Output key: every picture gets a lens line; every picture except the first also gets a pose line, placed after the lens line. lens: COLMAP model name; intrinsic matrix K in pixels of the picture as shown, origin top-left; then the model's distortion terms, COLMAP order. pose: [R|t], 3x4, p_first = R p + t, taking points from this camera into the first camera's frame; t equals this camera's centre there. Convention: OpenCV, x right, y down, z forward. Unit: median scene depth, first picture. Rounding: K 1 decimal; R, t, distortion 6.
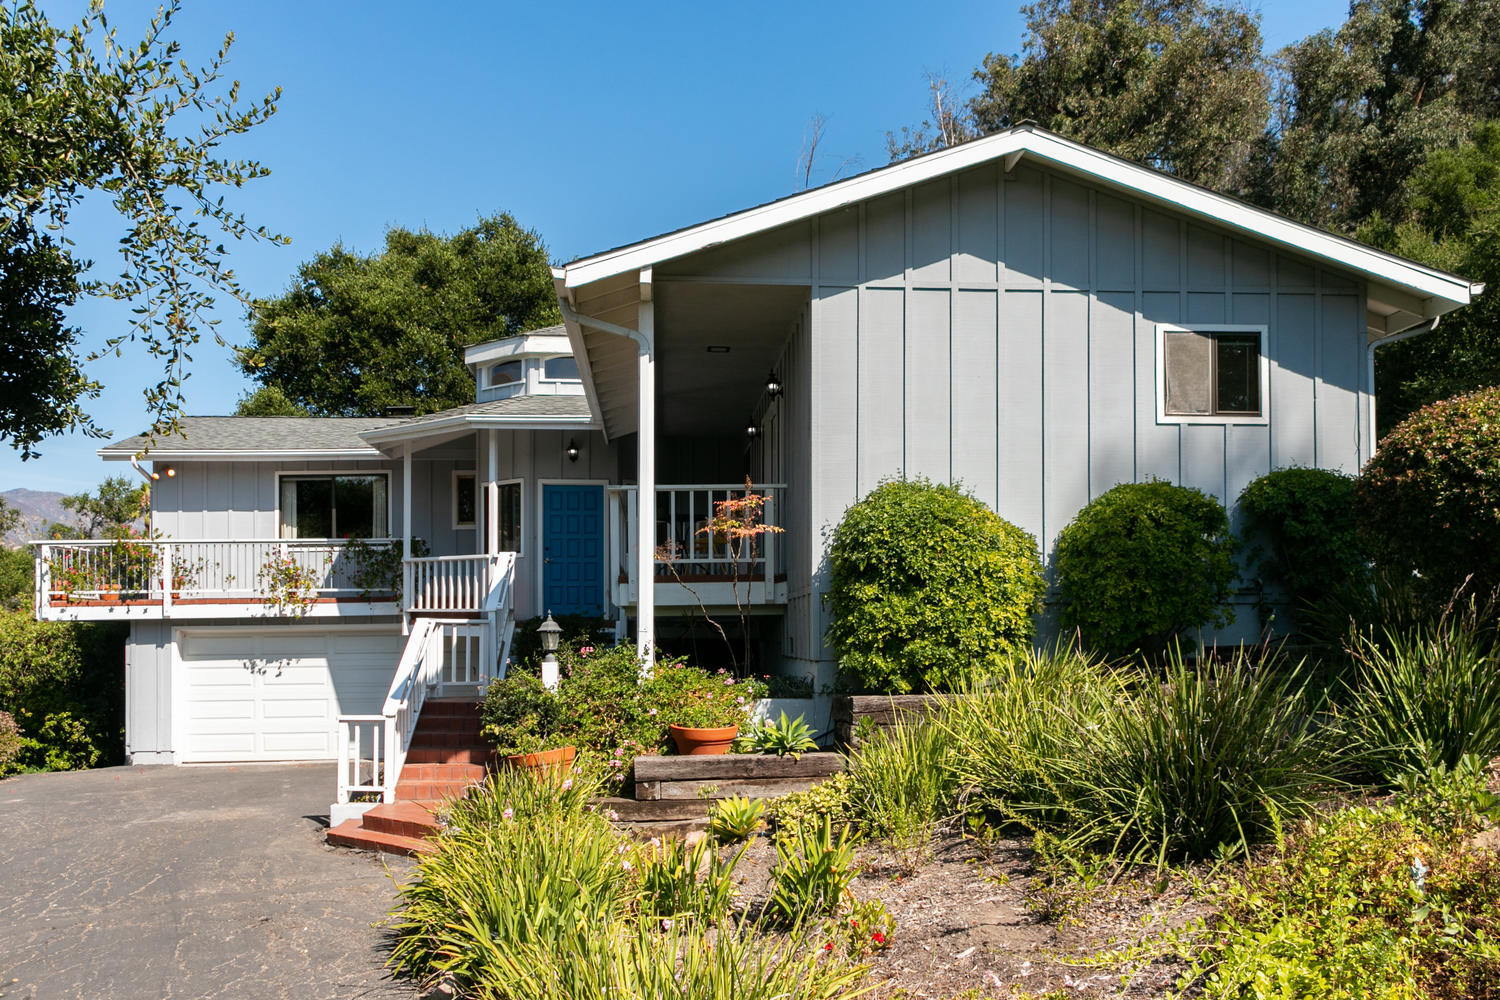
lens RADIAL K [[1236.9, 0, 771.4], [0, 1236.9, 560.9], [0, 0, 1]] dist [0.009884, -0.002351]
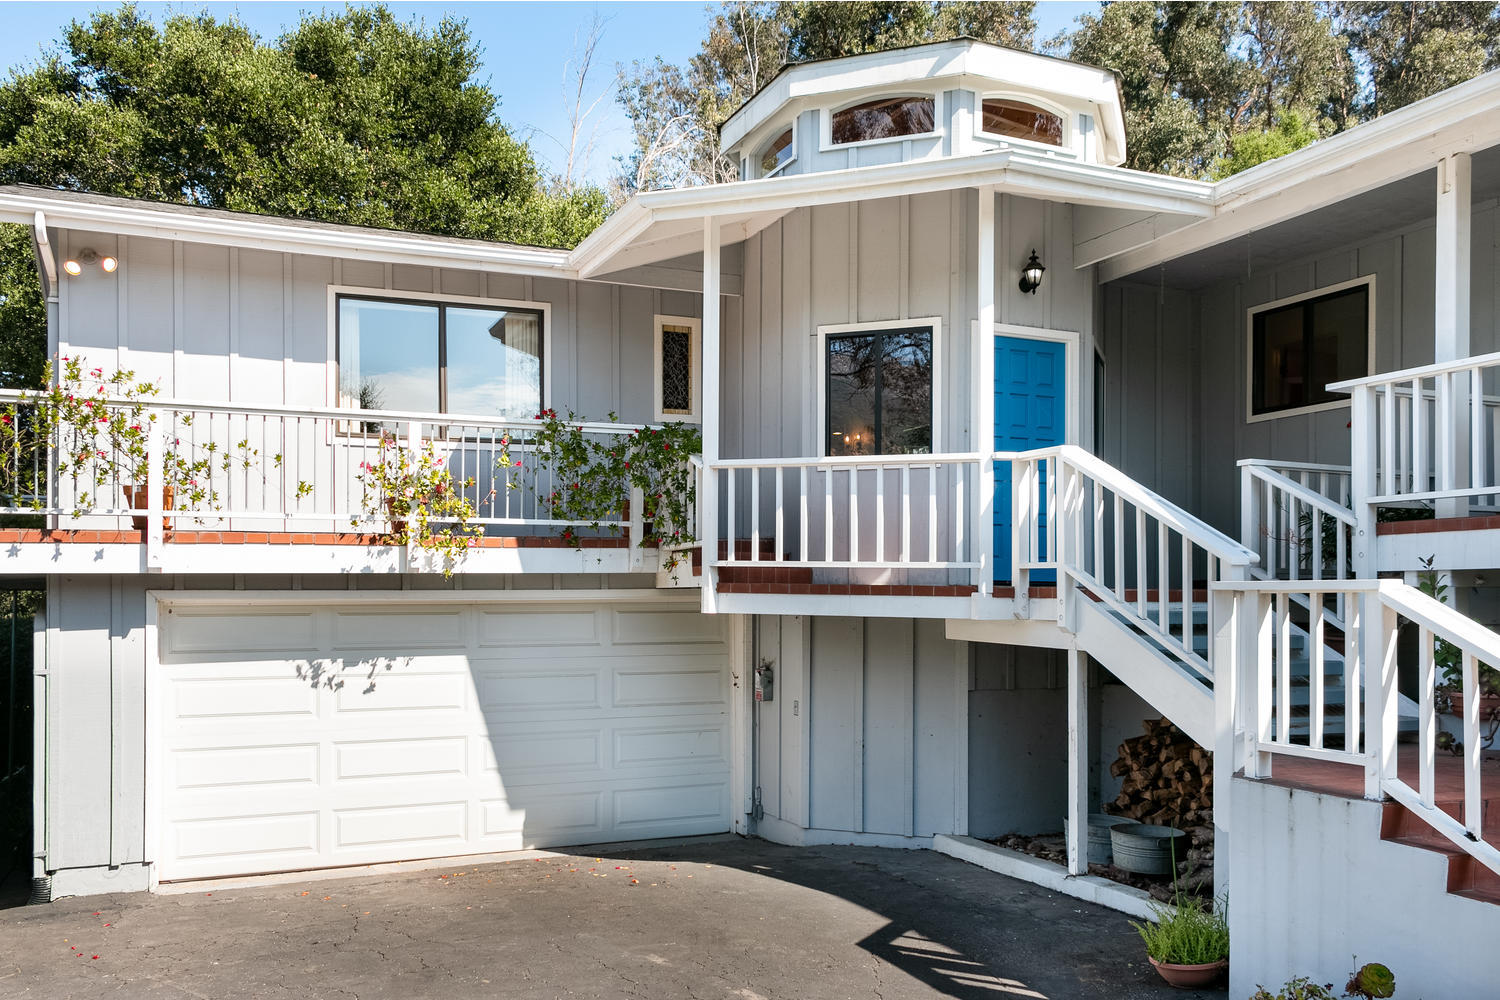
lens RADIAL K [[1236.9, 0, 806.8], [0, 1236.9, 565.1], [0, 0, 1]] dist [0.009884, -0.002351]
pose [[0.948894, 0.017464, 0.315111, -0.473729], [-0.025953, 0.999404, 0.022764, 0.031919], [-0.314526, -0.029778, 0.948782, 0.581427]]
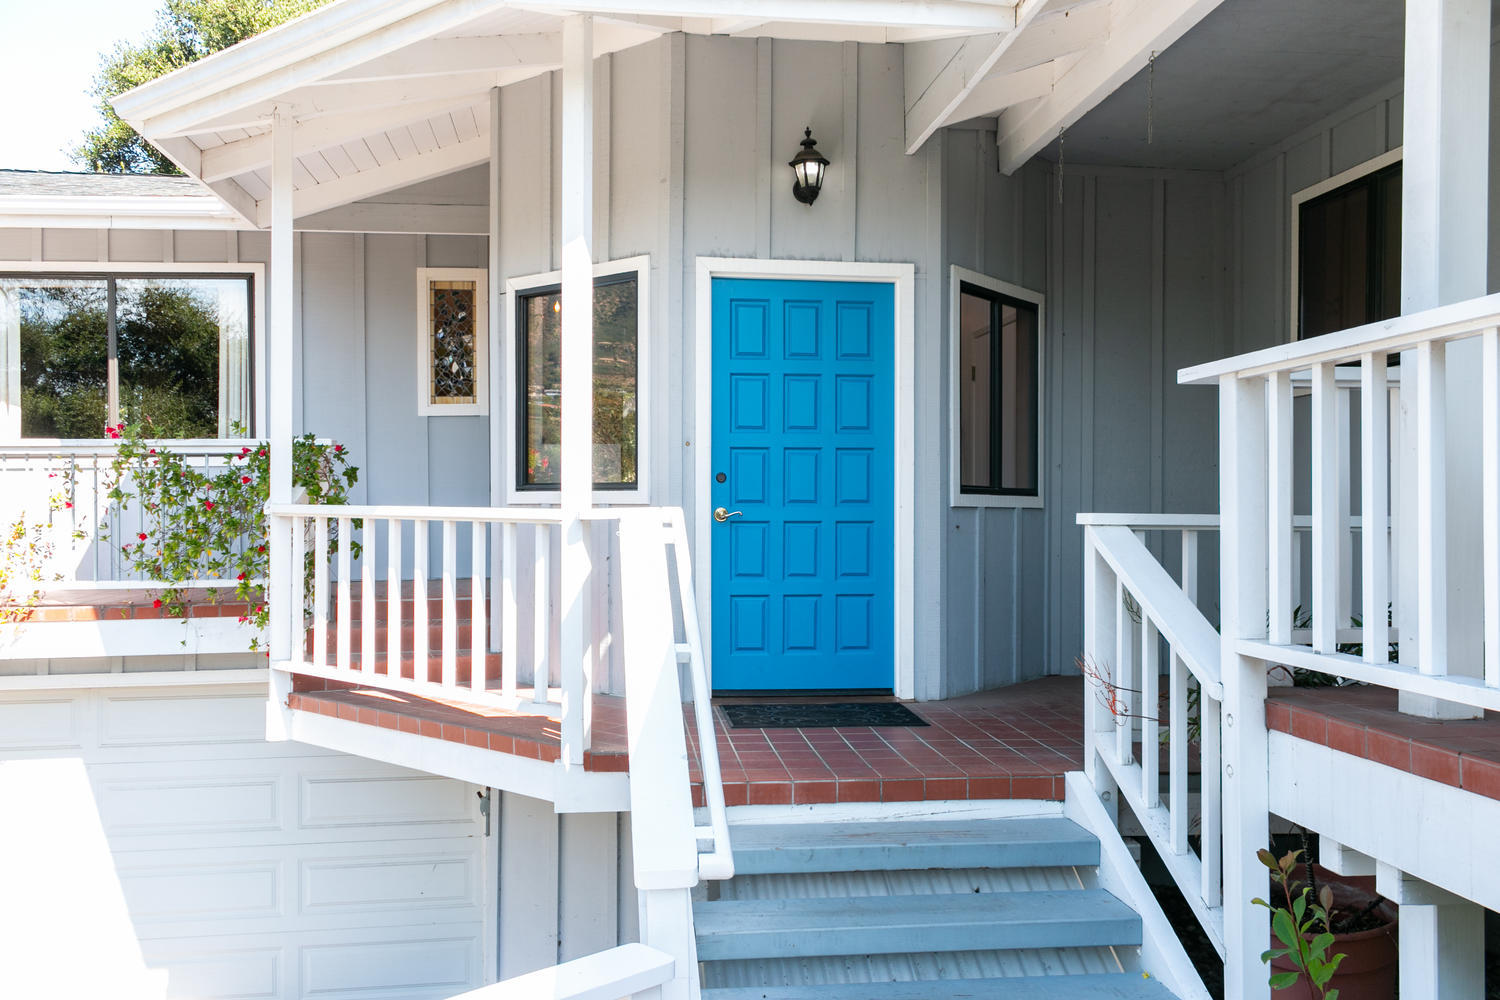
lens RADIAL K [[1236.9, 0, 754.7], [0, 1236.9, 491.6], [0, 0, 1]] dist [0.009884, -0.002351]
pose [[0.999784, 0.006178, 0.019851, -0.201729], [-0.006868, 0.999367, 0.034893, -0.019792], [-0.019623, -0.035022, 0.999194, 0.767960]]
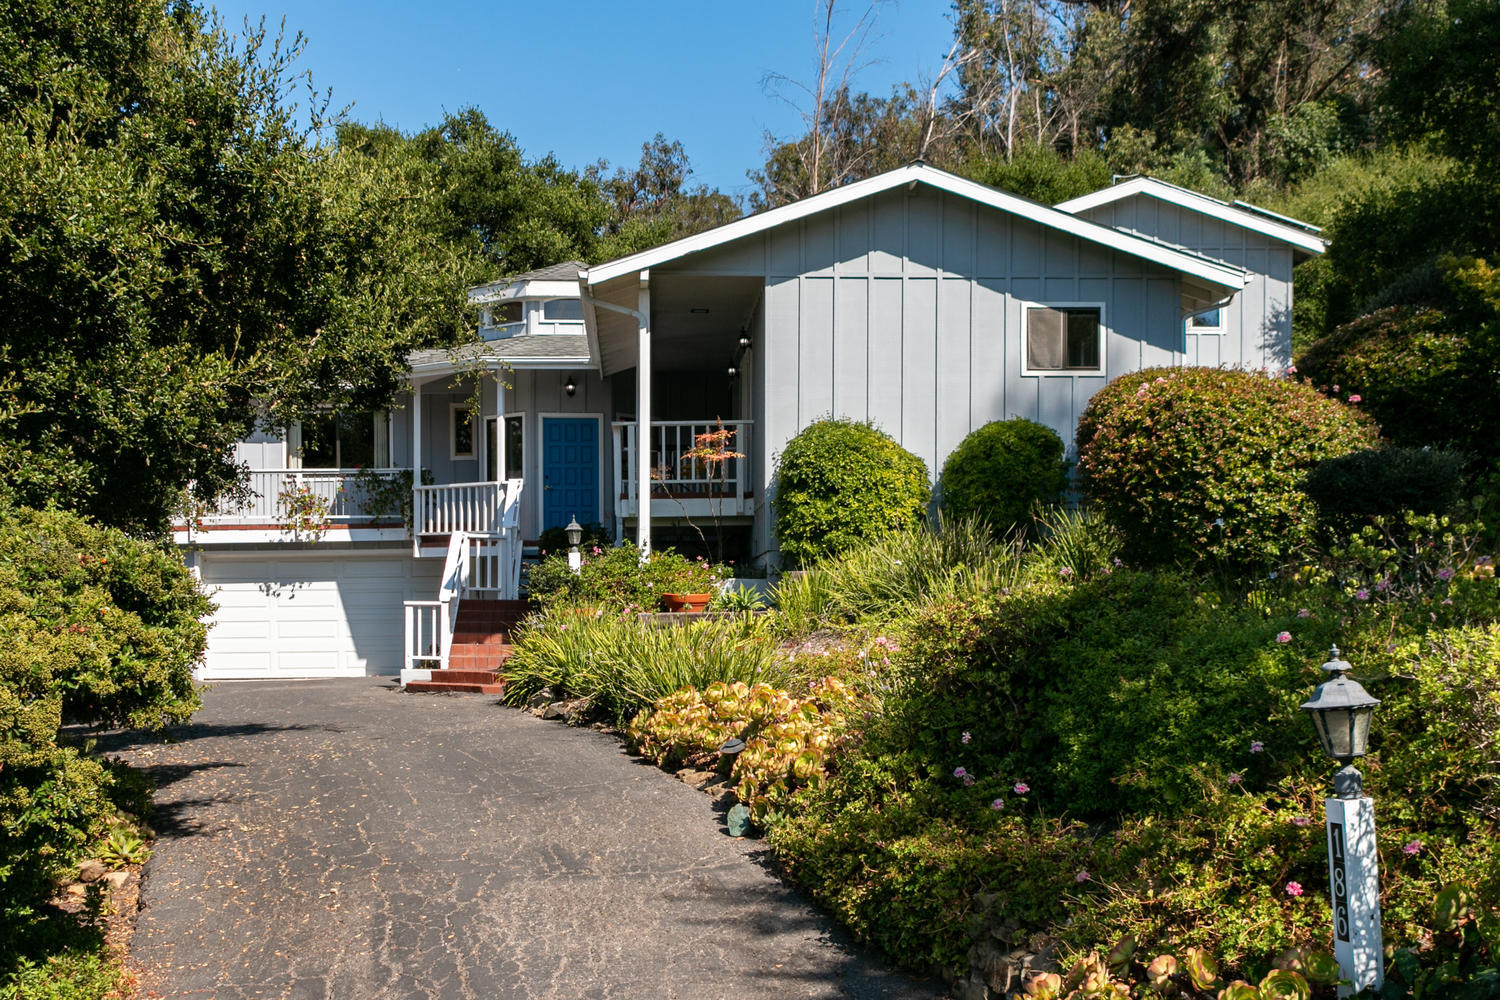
lens RADIAL K [[1717.4, 0, 740.7], [0, 1717.4, 511.2], [0, 0, 1]] dist [0.032878, 0.000000]
pose [[0.999465, -0.001973, -0.032633, 0.041991], [0.001994, 0.999998, 0.000619, 0.021915], [0.032632, -0.000683, 0.999467, -0.559849]]
